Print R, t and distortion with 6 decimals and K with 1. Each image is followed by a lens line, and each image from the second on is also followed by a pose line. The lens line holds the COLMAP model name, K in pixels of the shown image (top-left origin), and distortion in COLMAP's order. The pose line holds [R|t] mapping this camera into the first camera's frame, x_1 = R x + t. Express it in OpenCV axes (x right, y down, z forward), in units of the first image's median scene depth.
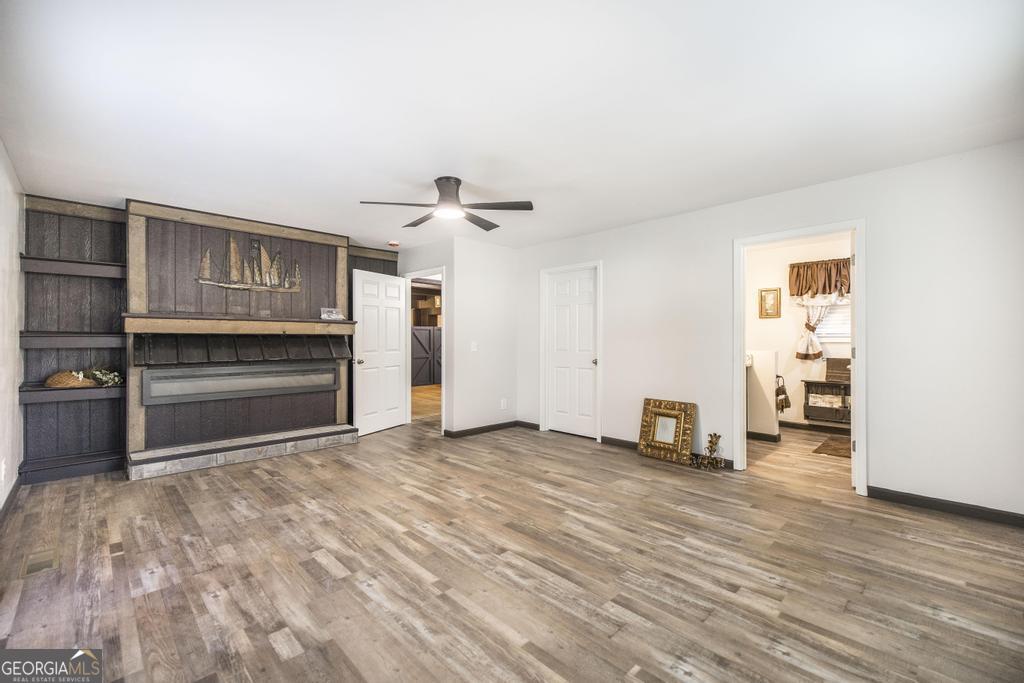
lens RADIAL K [[432.1, 0, 508.1], [0, 432.1, 340.0], [0, 0, 1]] dist [0.003451, 0.000228]
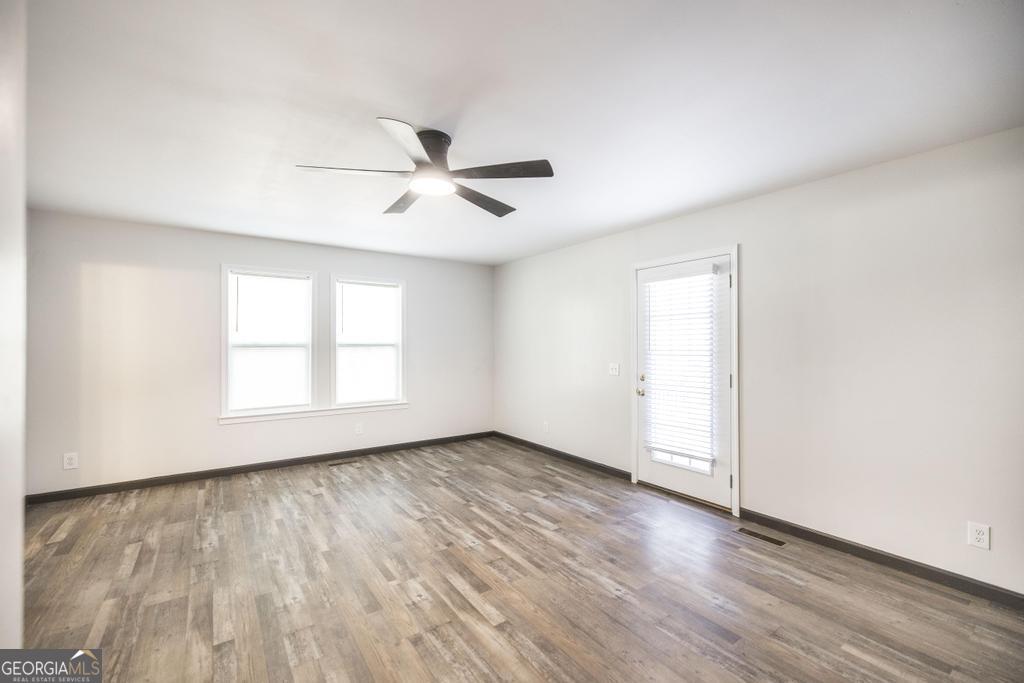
lens RADIAL K [[438.3, 0, 512.0], [0, 438.3, 341.5], [0, 0, 1]] dist [-0.001581, -0.000418]
pose [[-0.987777, 0.000025, 0.155875, -0.597907], [-0.001161, 0.999971, -0.007516, -0.078828], [-0.155870, -0.007605, -0.987748, 2.699903]]
